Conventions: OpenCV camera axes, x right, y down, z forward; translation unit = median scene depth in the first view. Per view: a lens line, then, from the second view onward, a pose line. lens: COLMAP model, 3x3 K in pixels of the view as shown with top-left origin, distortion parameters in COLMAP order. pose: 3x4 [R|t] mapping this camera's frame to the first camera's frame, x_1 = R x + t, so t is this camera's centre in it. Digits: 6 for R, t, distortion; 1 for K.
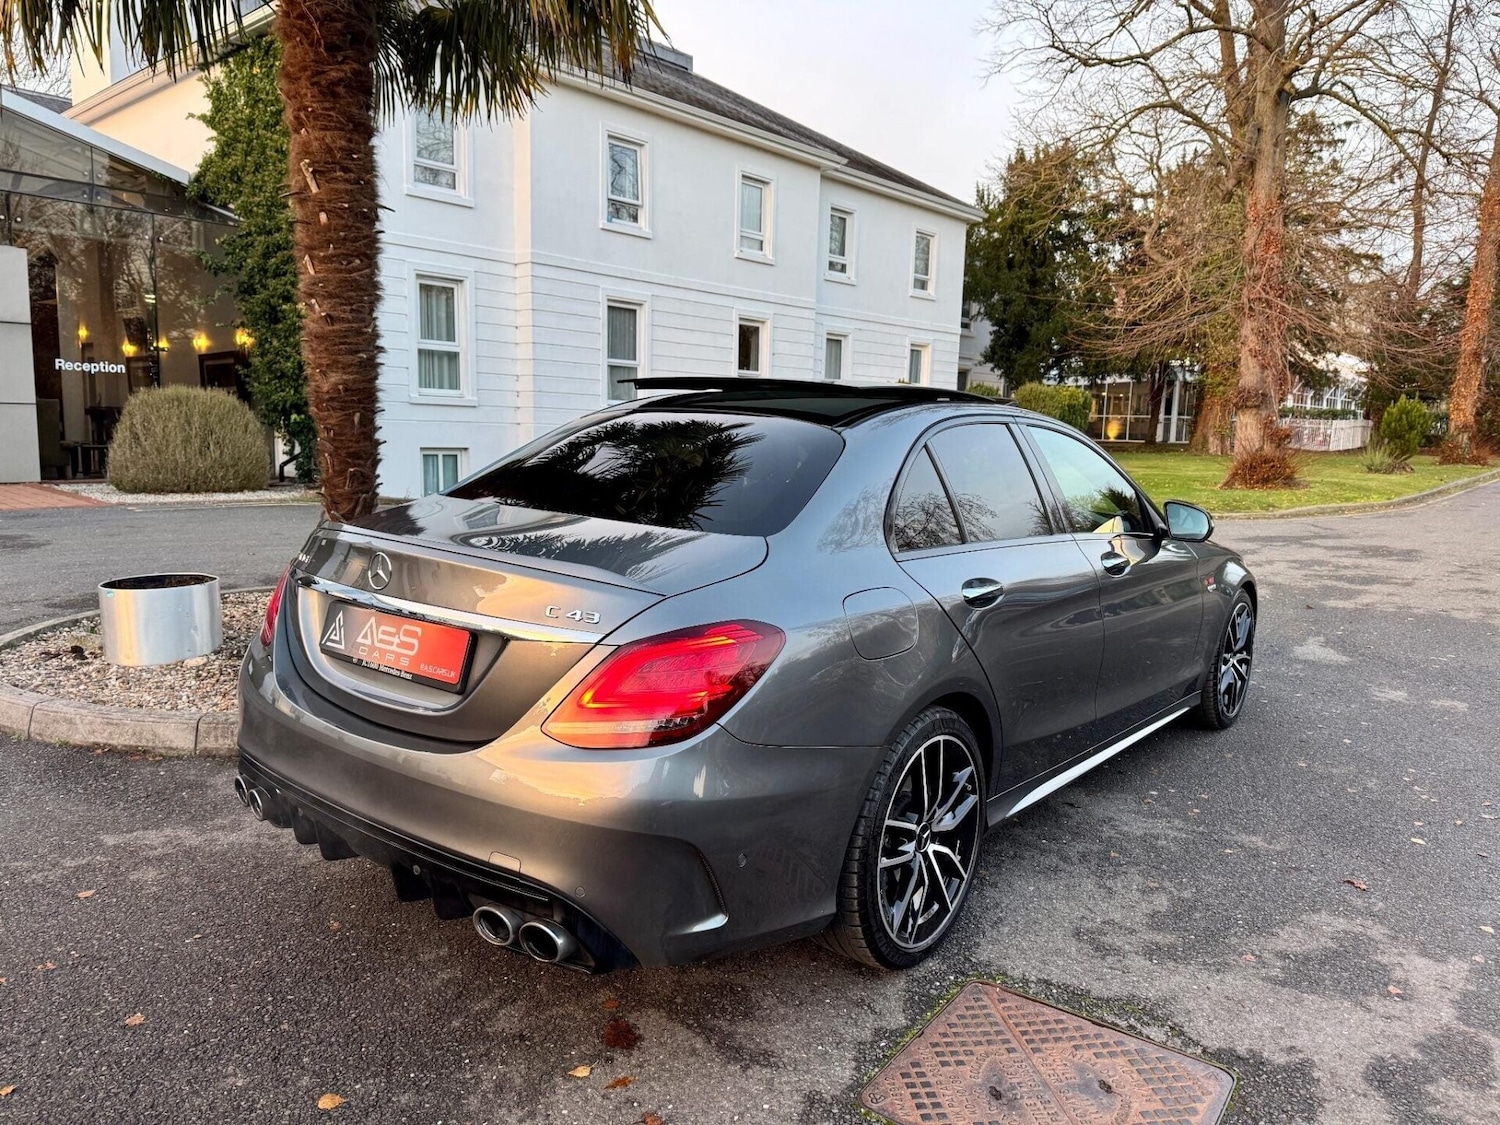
lens RADIAL K [[1051.8, 0, 749.0], [0, 1051.8, 567.2], [0, 0, 1]] dist [0.020321, -0.023882]
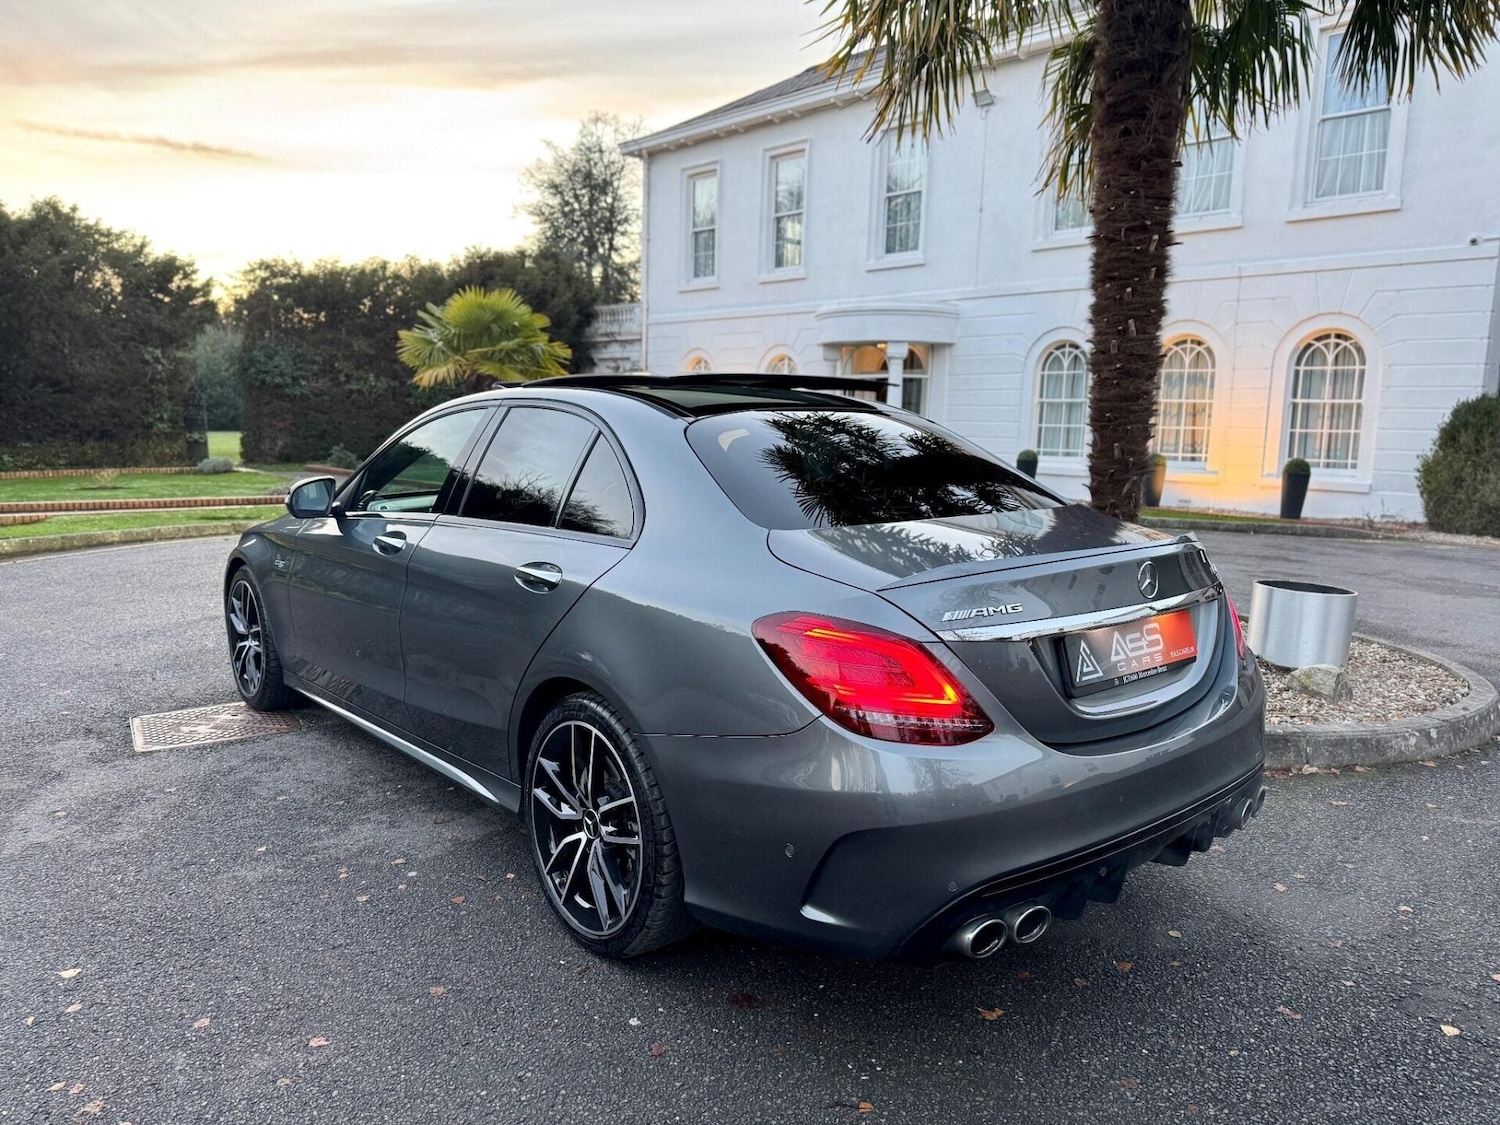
lens RADIAL K [[1050.4, 0, 751.0], [0, 1050.4, 563.7], [0, 0, 1]] dist [0.026470, -0.031162]
pose [[-0.371025, 0.086288, -0.924605, 0.374148], [-0.161553, 0.974493, 0.155771, -0.063382], [0.914462, 0.207167, -0.347621, 0.549711]]
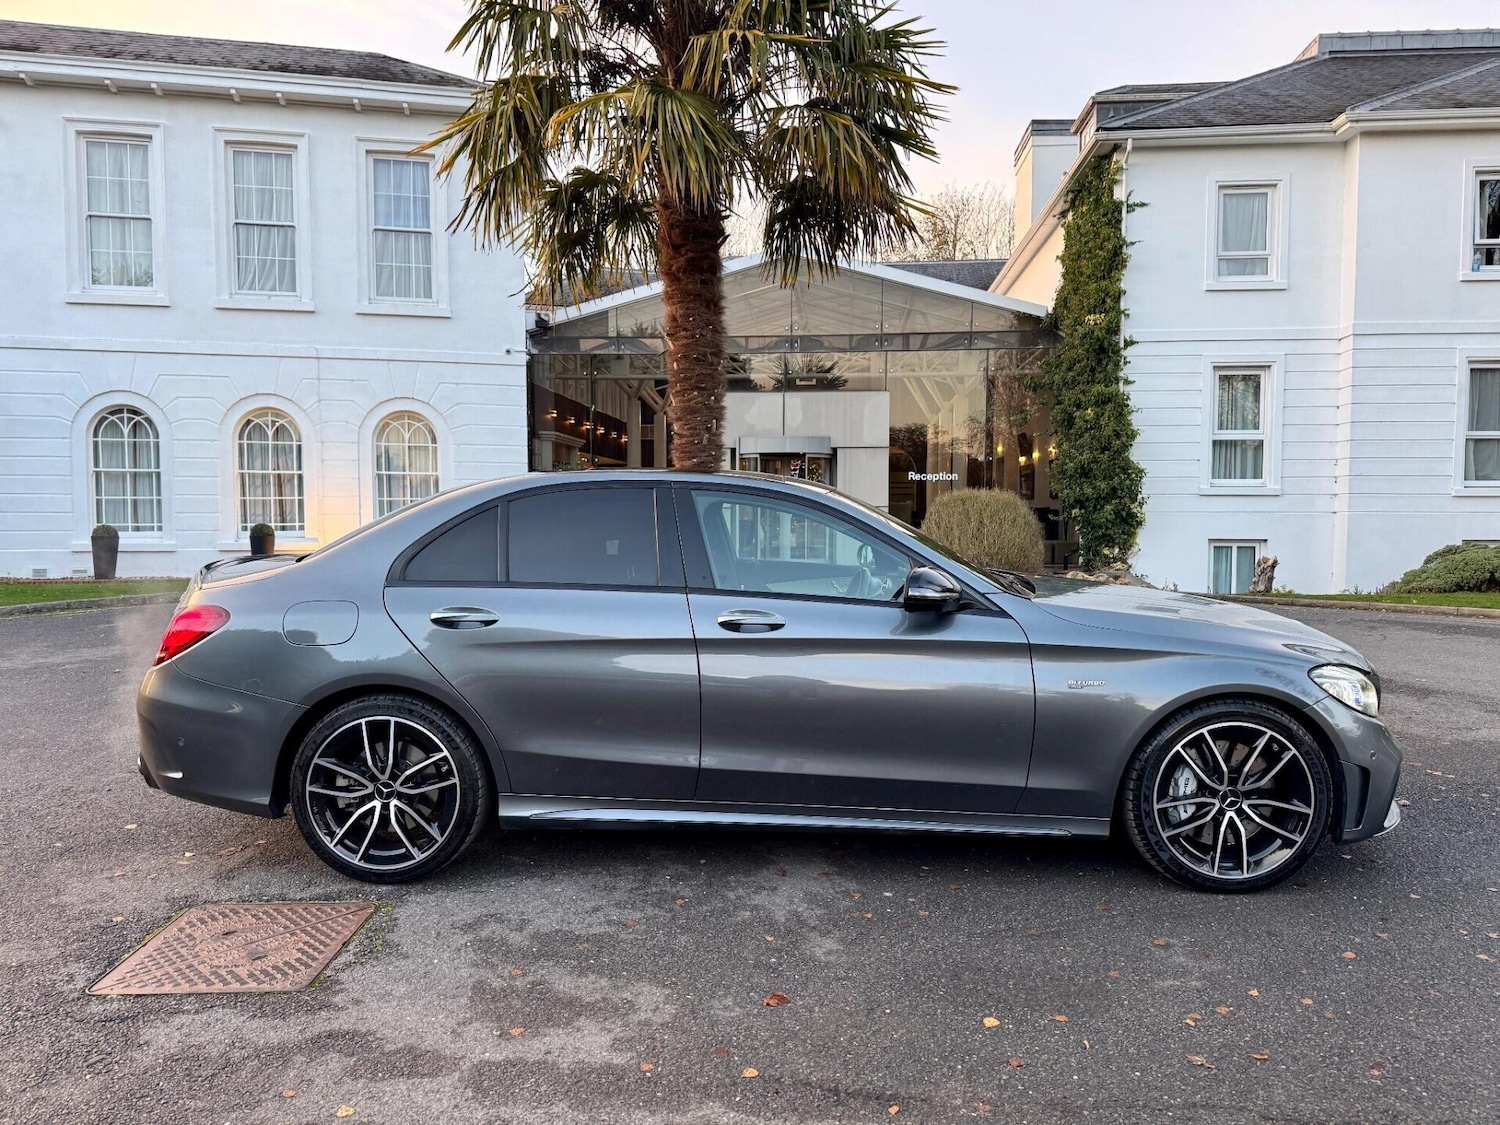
lens RADIAL K [[1048.7, 0, 752.7], [0, 1048.7, 568.6], [0, 0, 1]] dist [0.029342, -0.034104]
pose [[0.598504, 0.020721, -0.800852, 0.385891], [-0.094732, 0.994482, -0.045066, -0.002942], [0.795499, 0.102838, 0.597164, 0.134840]]
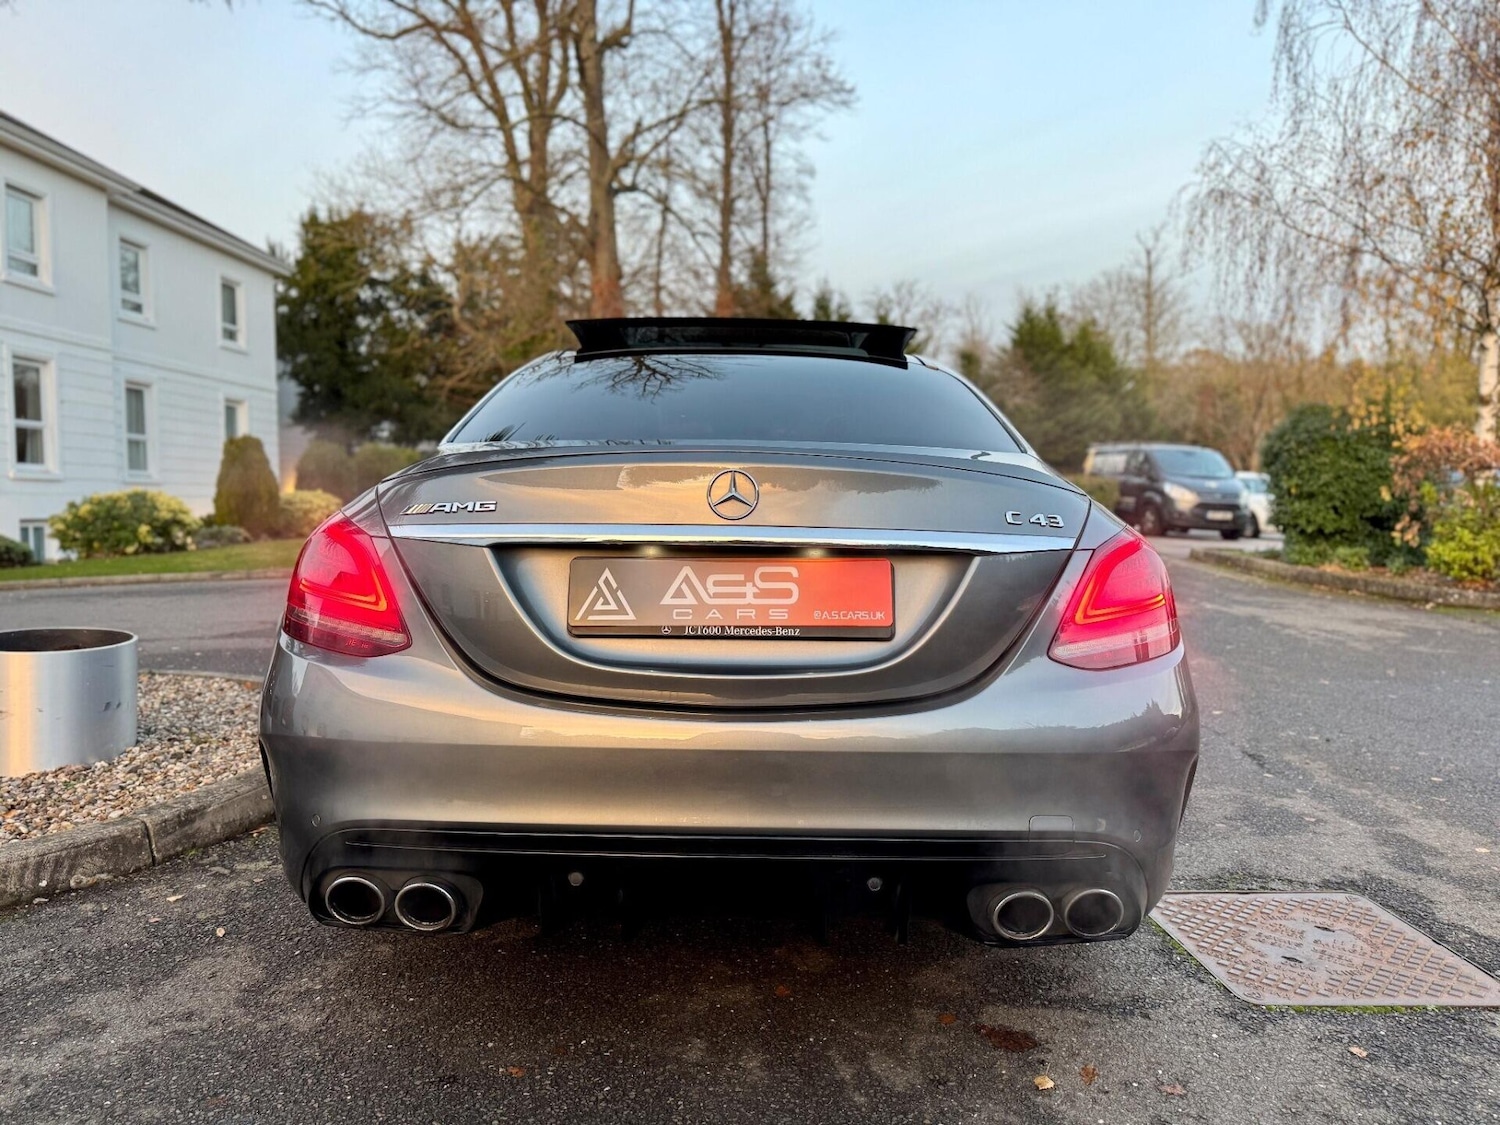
lens RADIAL K [[1058.3, 0, 744.3], [0, 1058.3, 565.1], [0, 0, 1]] dist [0.010977, -0.013836]
pose [[0.785927, -0.062221, 0.615180, -0.173711], [0.106555, 0.993668, -0.035628, 0.017284], [-0.609069, 0.093552, 0.787581, 0.095597]]
